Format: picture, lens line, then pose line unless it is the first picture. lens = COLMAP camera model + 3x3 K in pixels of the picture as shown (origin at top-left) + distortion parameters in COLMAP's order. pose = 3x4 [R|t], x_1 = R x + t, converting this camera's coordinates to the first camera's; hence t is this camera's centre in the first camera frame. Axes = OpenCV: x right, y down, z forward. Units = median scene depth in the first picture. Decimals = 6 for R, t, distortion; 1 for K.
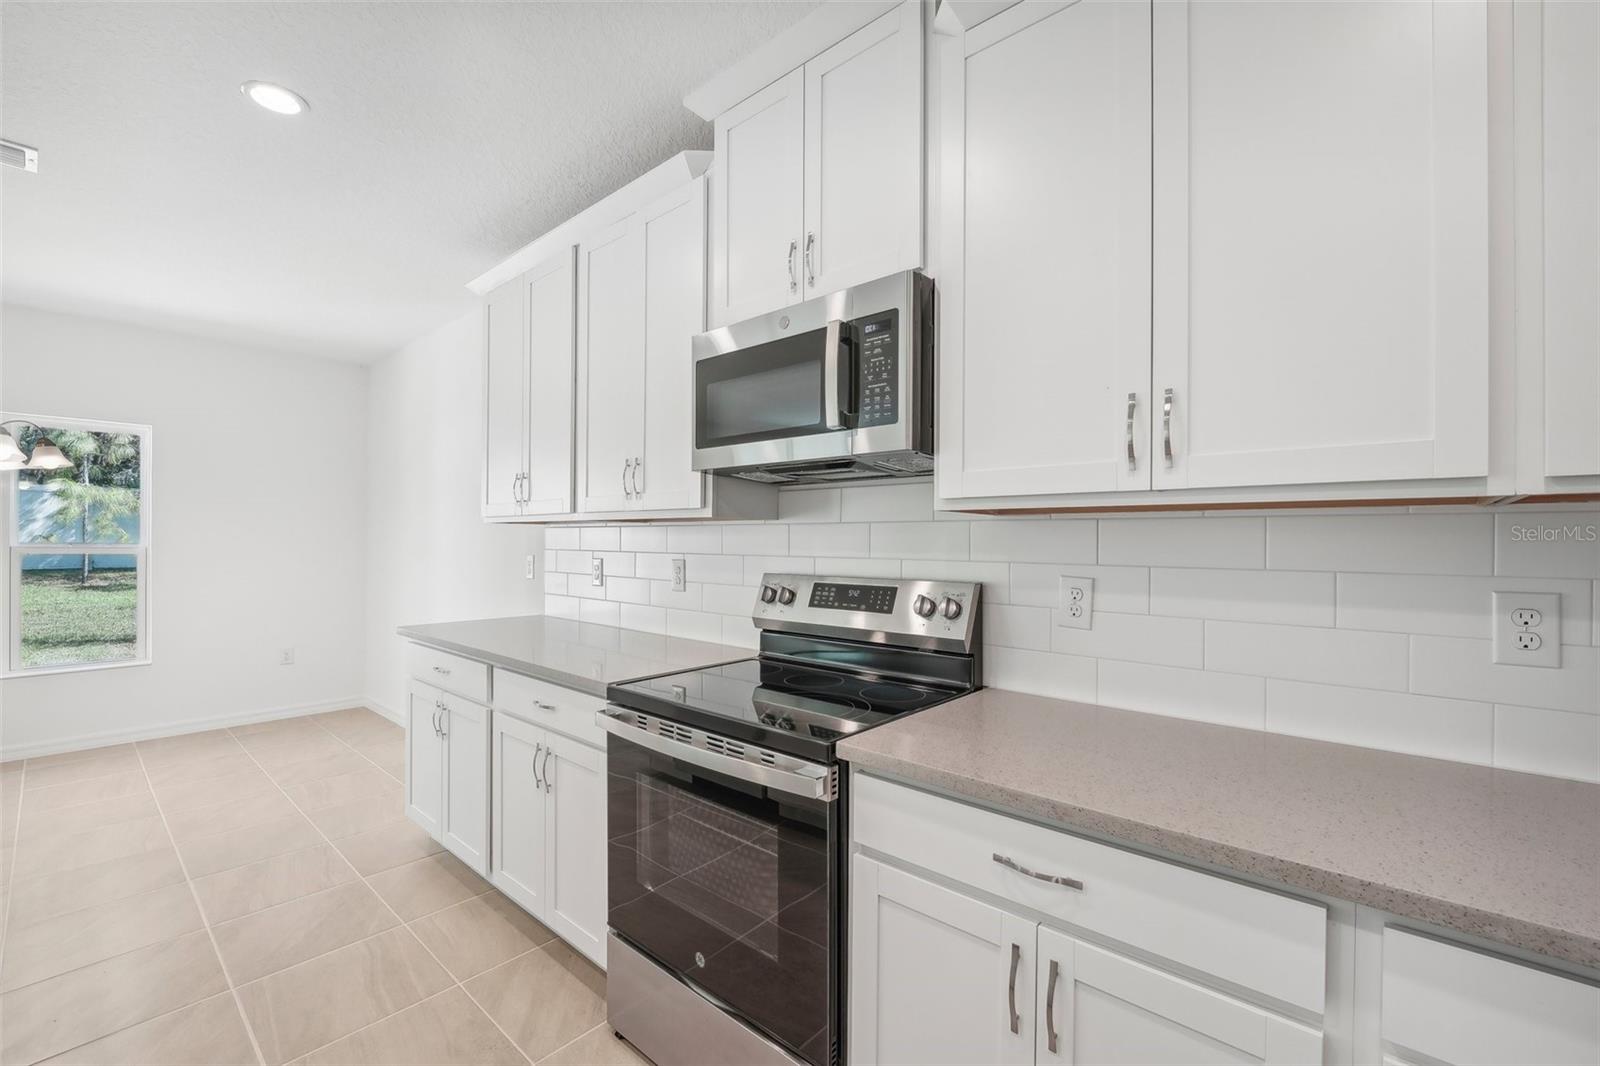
lens RADIAL K [[668.1, 0, 799.8], [0, 668.1, 533.7], [0, 0, 1]] dist [-0.005738, -0.002104]
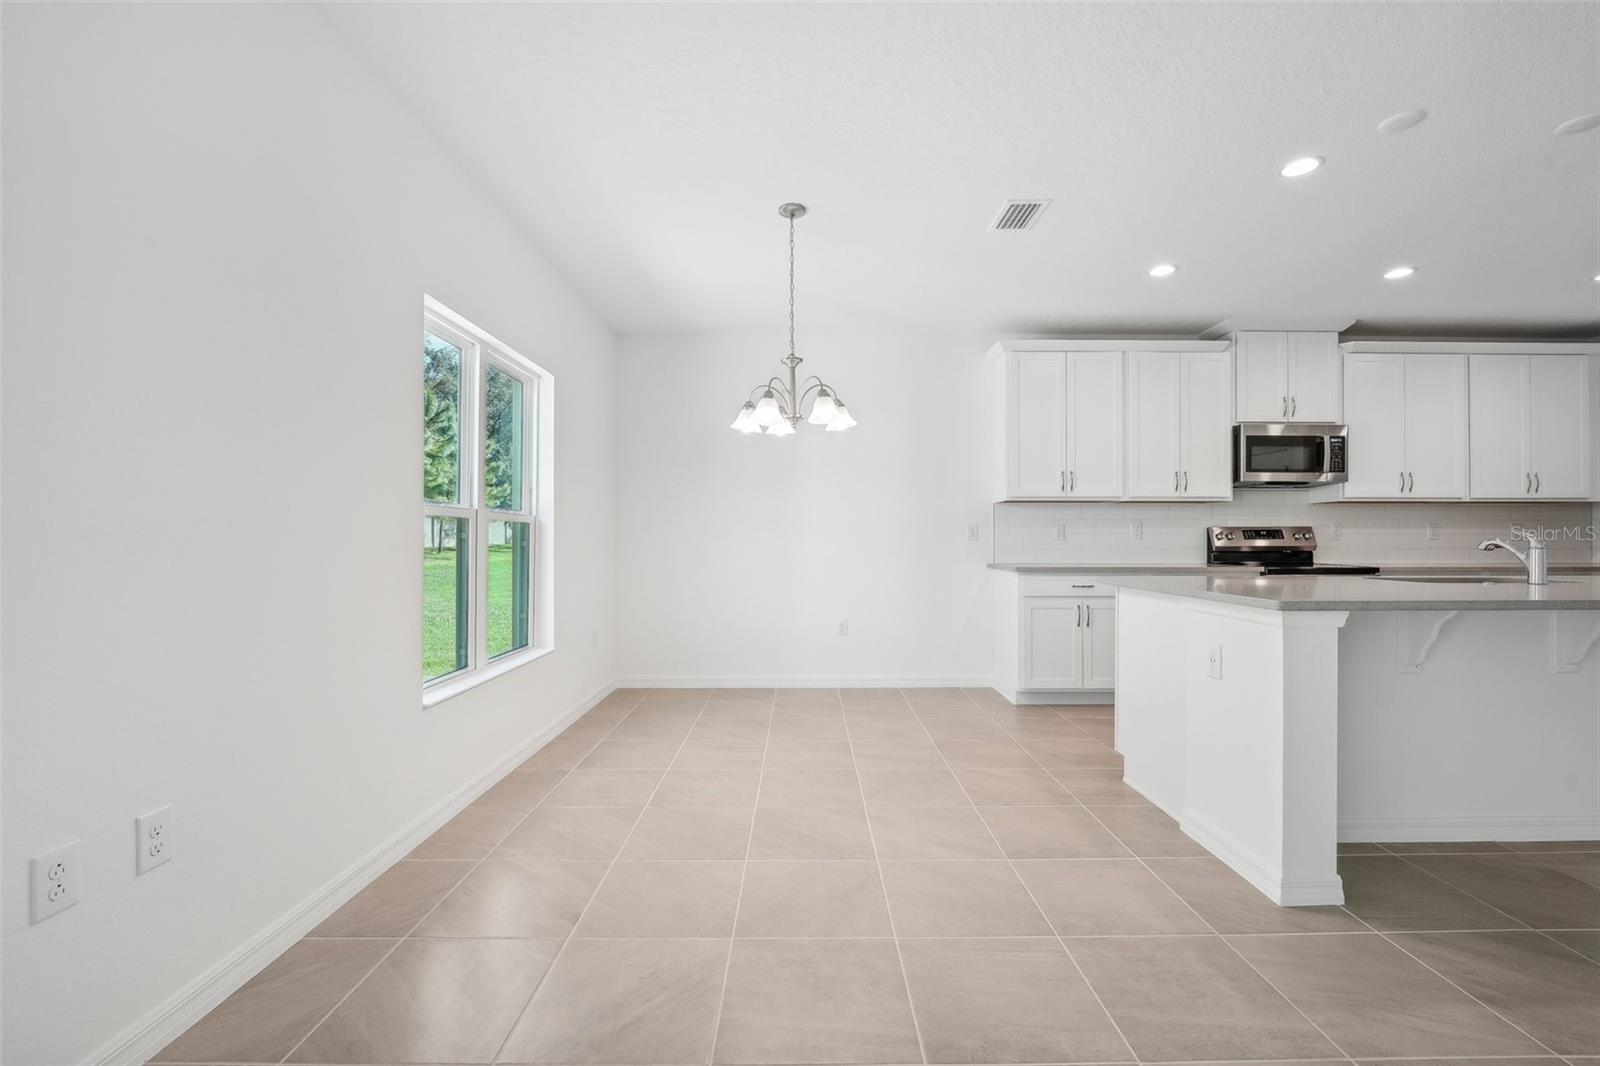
lens RADIAL K [[668.1, 0, 809.0], [0, 668.1, 540.8], [0, 0, 1]] dist [-0.005738, -0.002104]
pose [[0.741282, -0.008080, 0.671145, -3.310704], [-0.003501, 0.999867, 0.015905, 0.097394], [-0.671184, -0.014140, 0.741156, 0.319183]]
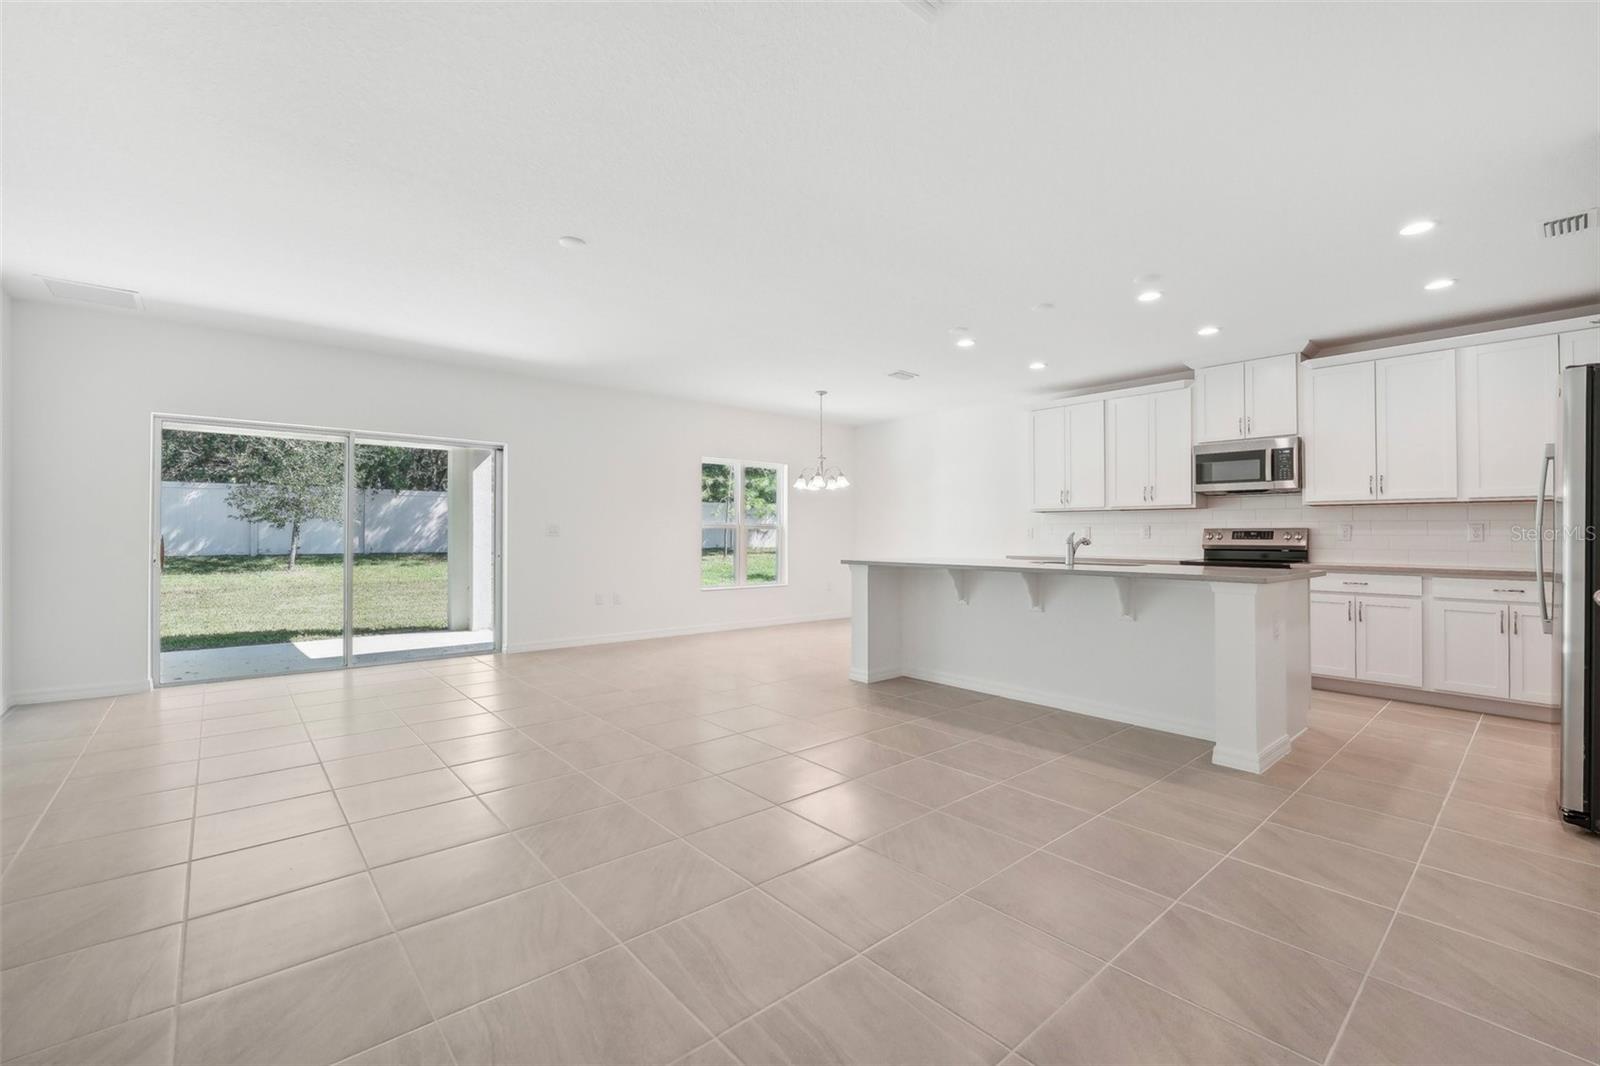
lens RADIAL K [[668.1, 0, 811.4], [0, 668.1, 520.3], [0, 0, 1]] dist [-0.005738, -0.002104]
pose [[0.993101, -0.000238, -0.117261, -1.694898], [-0.002020, 0.999815, -0.019136, 0.101757], [0.117244, 0.019241, 0.992917, -2.396305]]
